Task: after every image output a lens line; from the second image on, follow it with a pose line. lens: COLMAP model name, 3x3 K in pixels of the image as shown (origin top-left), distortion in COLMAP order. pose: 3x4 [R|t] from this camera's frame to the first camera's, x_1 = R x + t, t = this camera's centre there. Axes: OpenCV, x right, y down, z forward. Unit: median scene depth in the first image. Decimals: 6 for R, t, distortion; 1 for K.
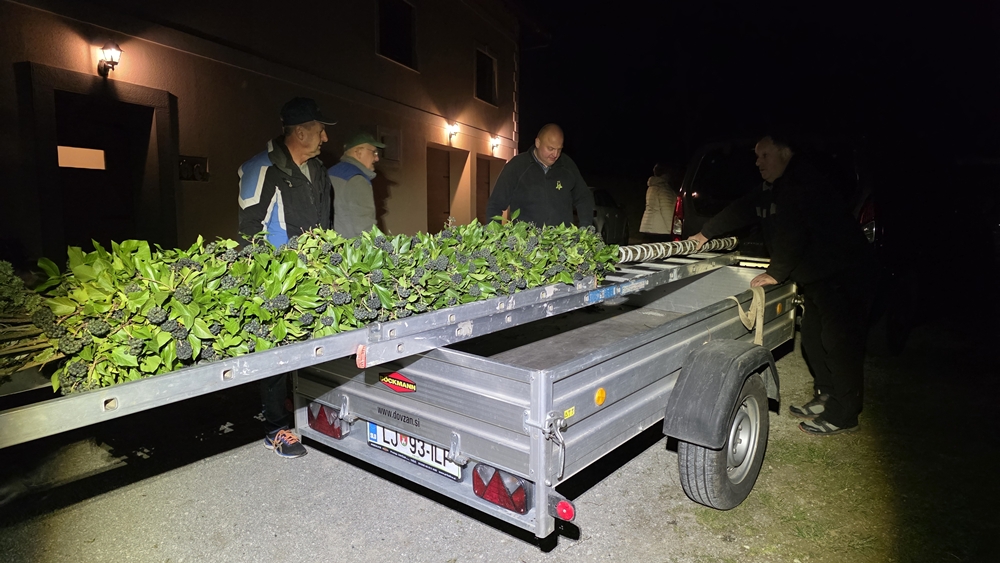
lens RADIAL K [[658.7, 0, 499.3], [0, 658.7, 285.2], [0, 0, 1]] dist [0.029080, -0.029159]
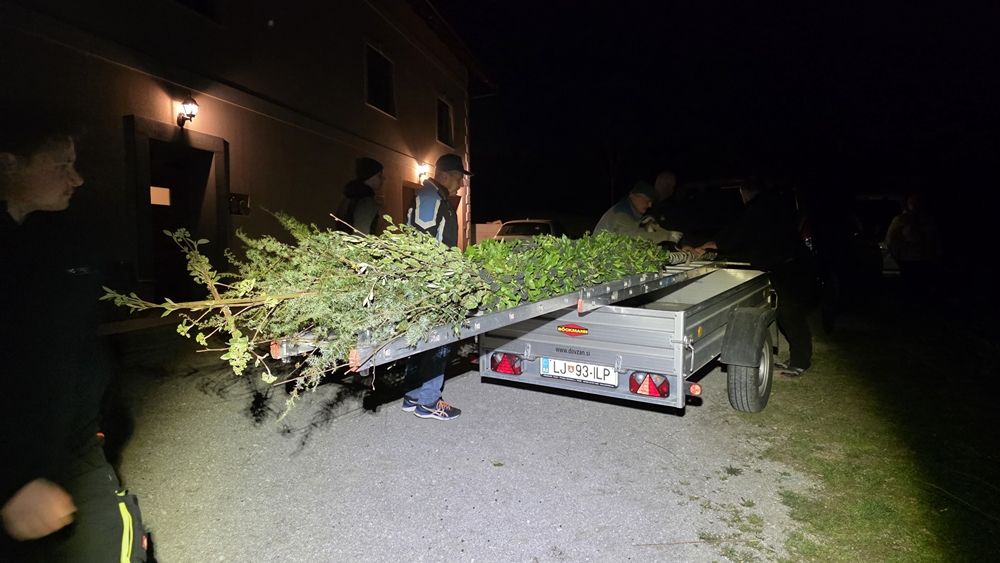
lens RADIAL K [[658.7, 0, 501.1], [0, 658.7, 275.5], [0, 0, 1]] dist [0.029080, -0.029159]
pose [[0.991108, -0.018036, 0.131829, -0.455753], [0.027049, 0.997393, -0.066903, 0.098028], [-0.130278, 0.069874, 0.989012, -0.502877]]
